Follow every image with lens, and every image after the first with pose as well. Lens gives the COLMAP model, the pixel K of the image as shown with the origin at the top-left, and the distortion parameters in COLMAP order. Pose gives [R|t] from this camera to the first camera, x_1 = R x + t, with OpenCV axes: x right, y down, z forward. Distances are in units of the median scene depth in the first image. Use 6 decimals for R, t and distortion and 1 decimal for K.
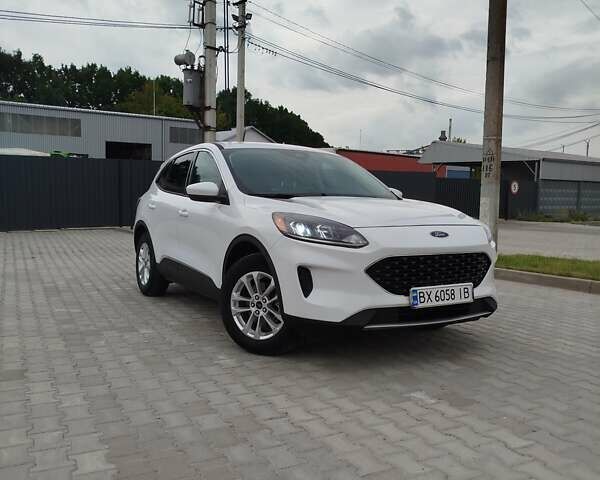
lens RADIAL K [[564.3, 0, 300.8], [0, 564.3, 228.1], [0, 0, 1]] dist [-0.003833, -0.001865]
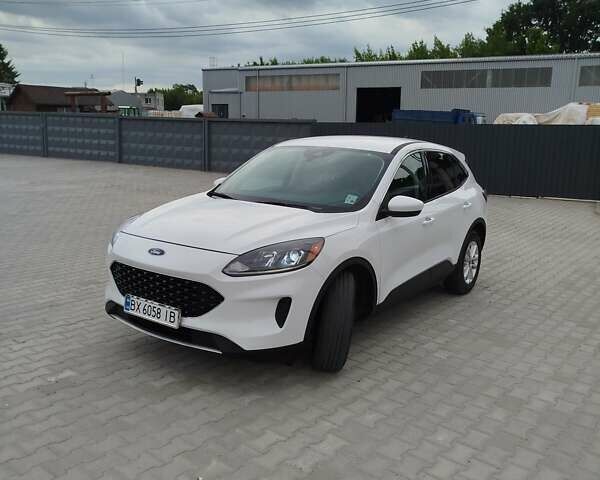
lens RADIAL K [[564.3, 0, 300.8], [0, 564.3, 228.1], [0, 0, 1]] dist [-0.003833, -0.001865]
pose [[0.410565, 0.150852, -0.899266, 1.011579], [-0.074795, 0.988468, 0.131667, -0.148090], [0.908759, 0.013203, 0.417113, 0.653545]]
